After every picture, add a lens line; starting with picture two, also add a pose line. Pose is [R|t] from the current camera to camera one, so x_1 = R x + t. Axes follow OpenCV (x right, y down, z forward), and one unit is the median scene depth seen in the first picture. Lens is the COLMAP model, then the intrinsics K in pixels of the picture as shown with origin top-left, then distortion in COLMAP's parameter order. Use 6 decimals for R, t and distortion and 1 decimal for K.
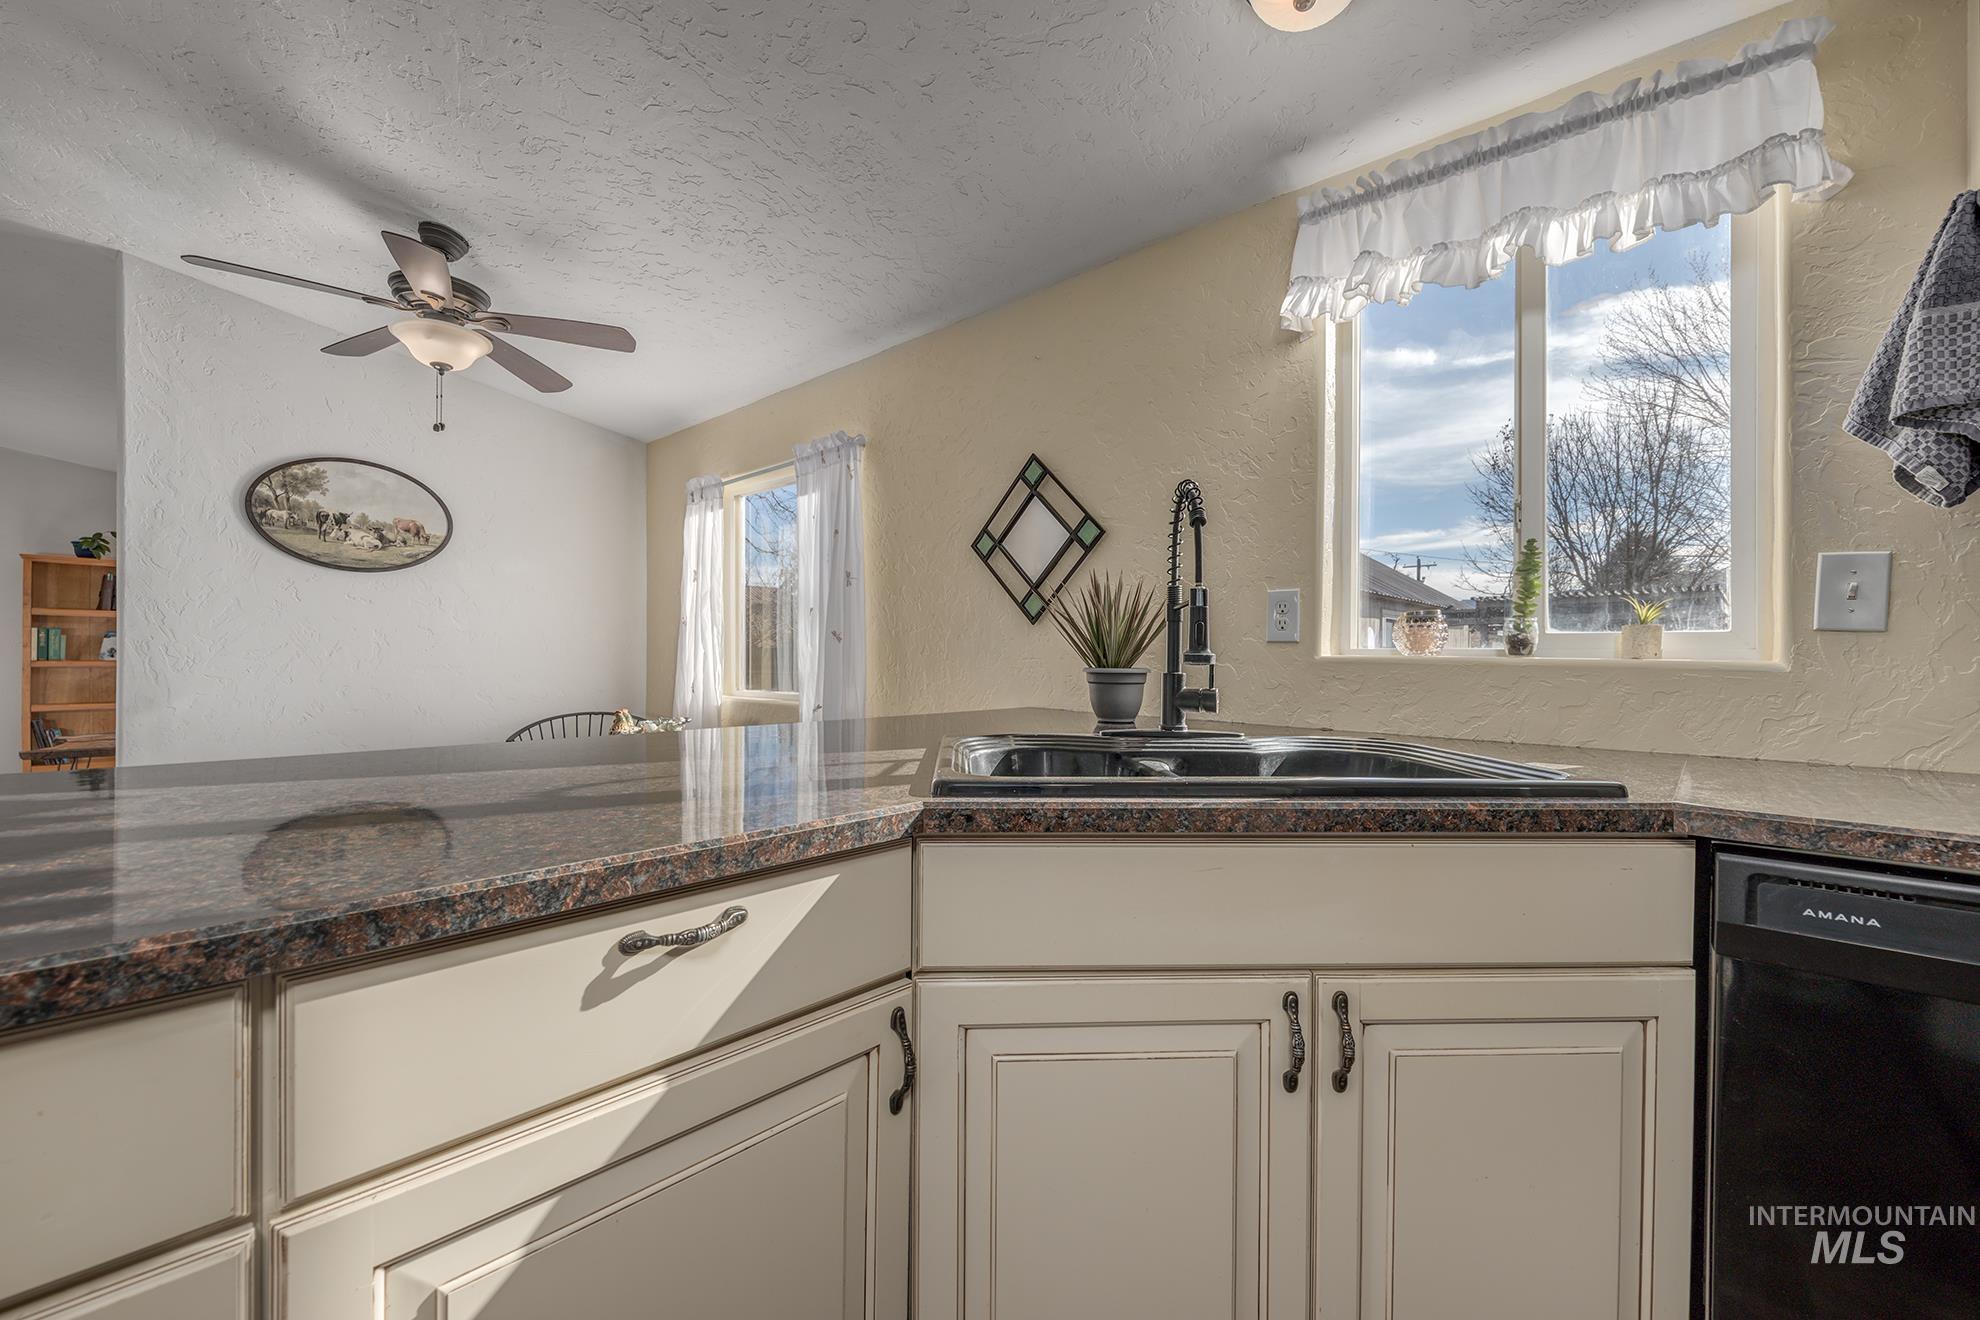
lens RADIAL K [[785.3, 0, 1001.0], [0, 785.3, 646.9], [0, 0, 1]] dist [0.001173, -0.002737]
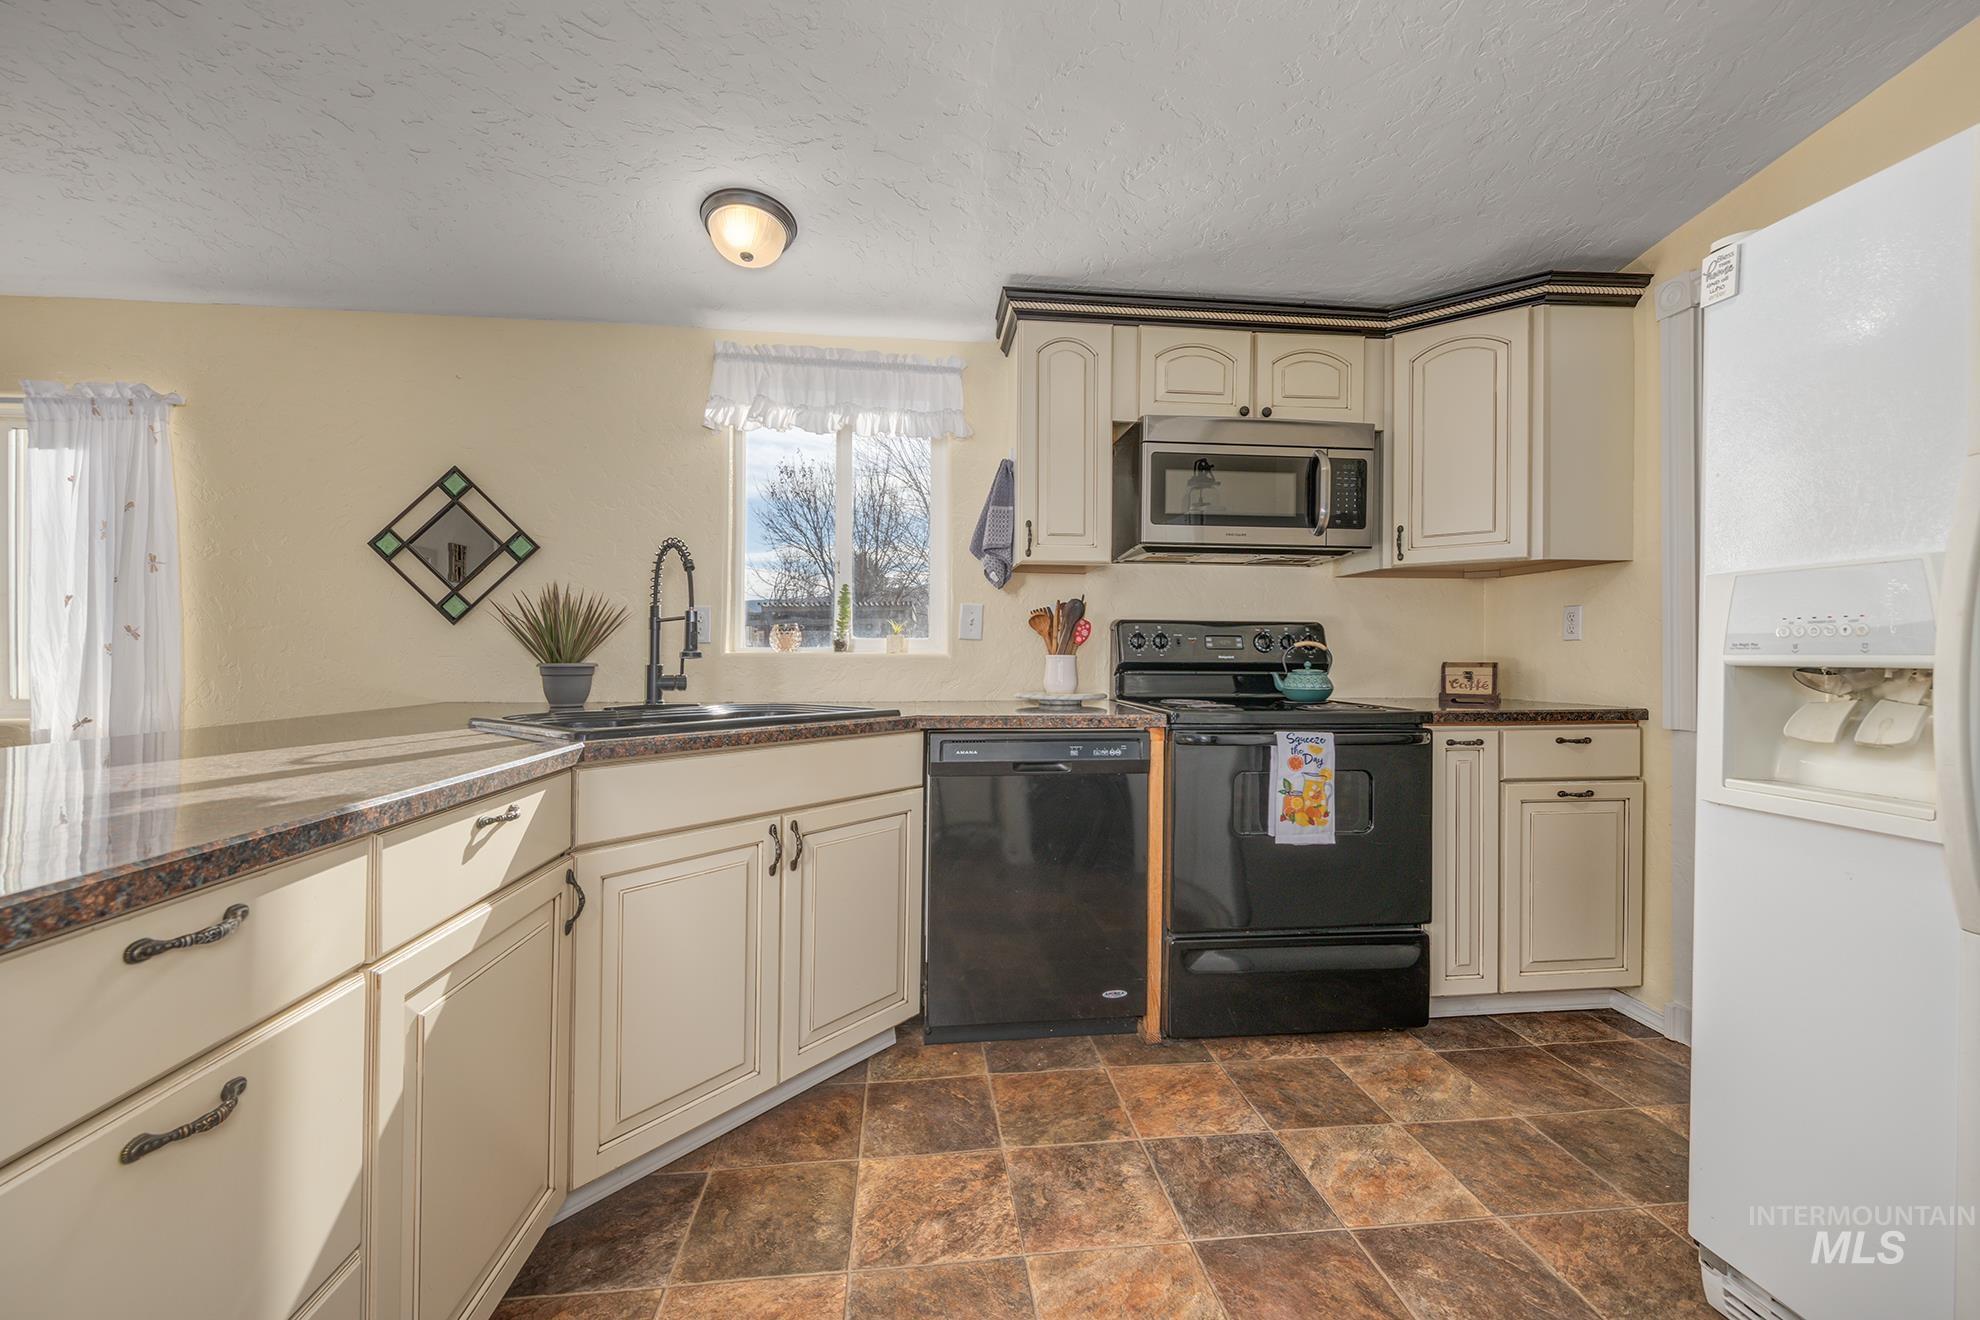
lens RADIAL K [[785.3, 0, 997.1], [0, 785.3, 647.8], [0, 0, 1]] dist [0.001173, -0.002737]
pose [[0.657218, -0.000811, 0.753700, -0.382259], [-0.004035, 0.999981, 0.004595, -0.006683], [-0.753690, -0.006061, 0.657202, -0.365444]]
